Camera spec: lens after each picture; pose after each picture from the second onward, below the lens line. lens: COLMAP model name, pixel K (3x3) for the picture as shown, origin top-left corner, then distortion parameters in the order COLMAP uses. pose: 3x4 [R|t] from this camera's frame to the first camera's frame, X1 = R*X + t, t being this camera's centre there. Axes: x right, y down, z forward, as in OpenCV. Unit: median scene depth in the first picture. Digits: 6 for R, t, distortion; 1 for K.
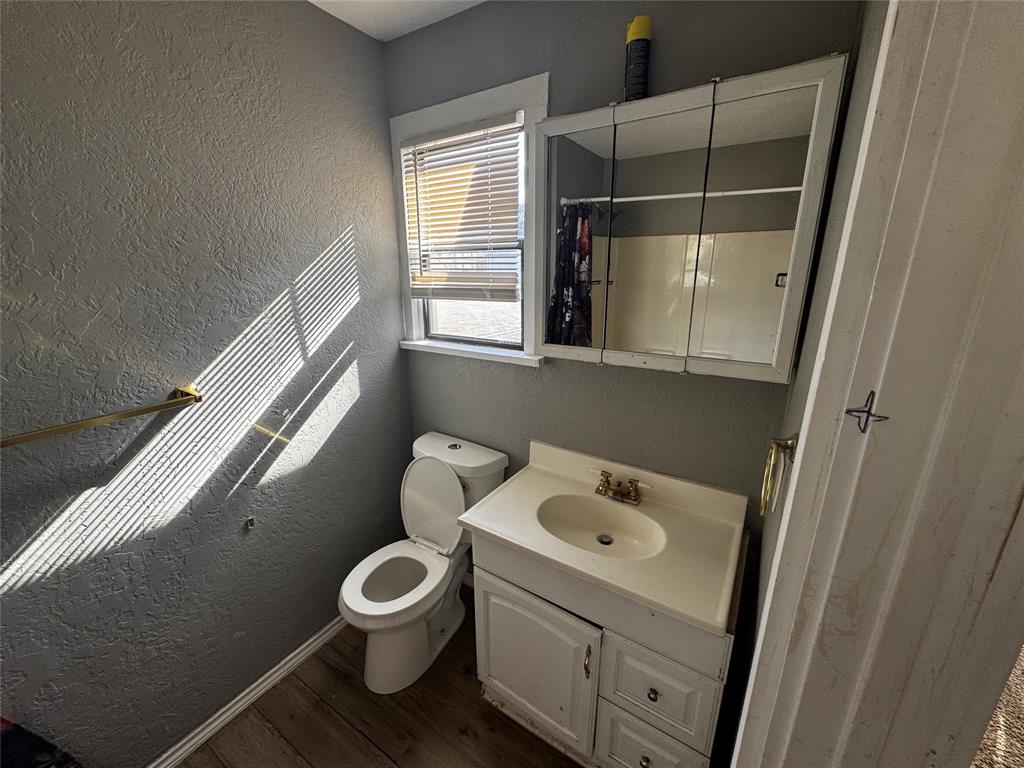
lens RADIAL K [[410.0, 0, 512.7], [0, 410.0, 384.9], [0, 0, 1]] dist [-0.000236, -0.000052]
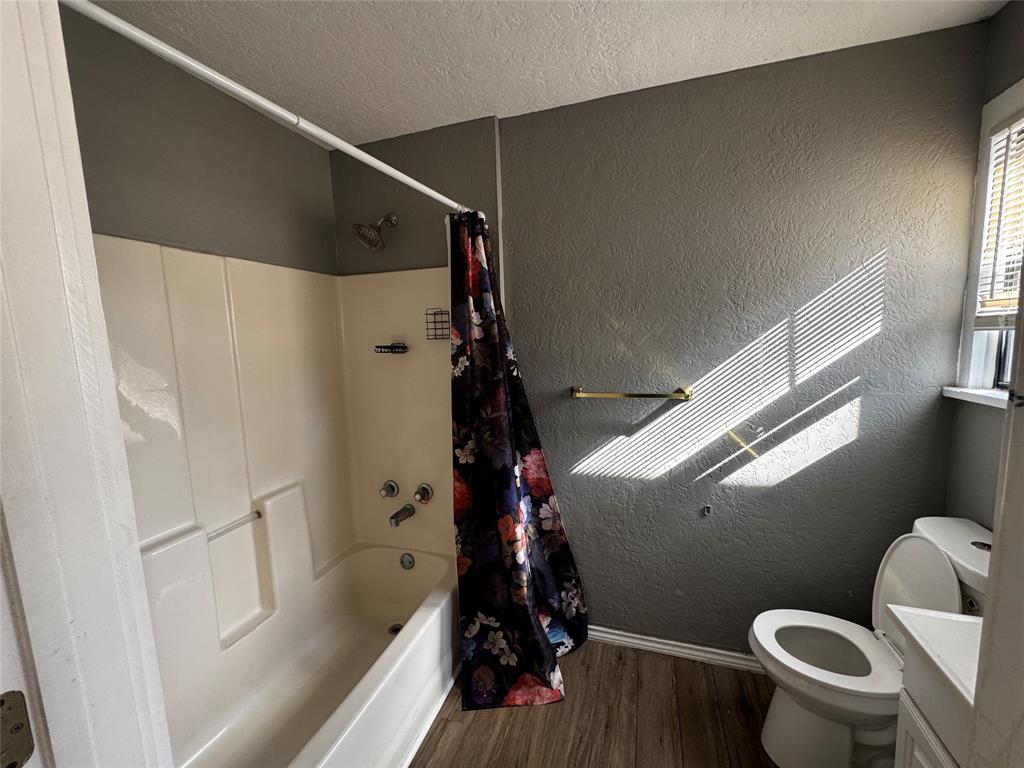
lens RADIAL K [[410.0, 0, 513.7], [0, 410.0, 384.4], [0, 0, 1]] dist [-0.000236, -0.000052]
pose [[0.251625, 0.111577, -0.961372, 0.323975], [-0.235506, 0.970534, 0.051000, 0.048873], [0.938734, 0.213576, 0.270487, 0.056413]]
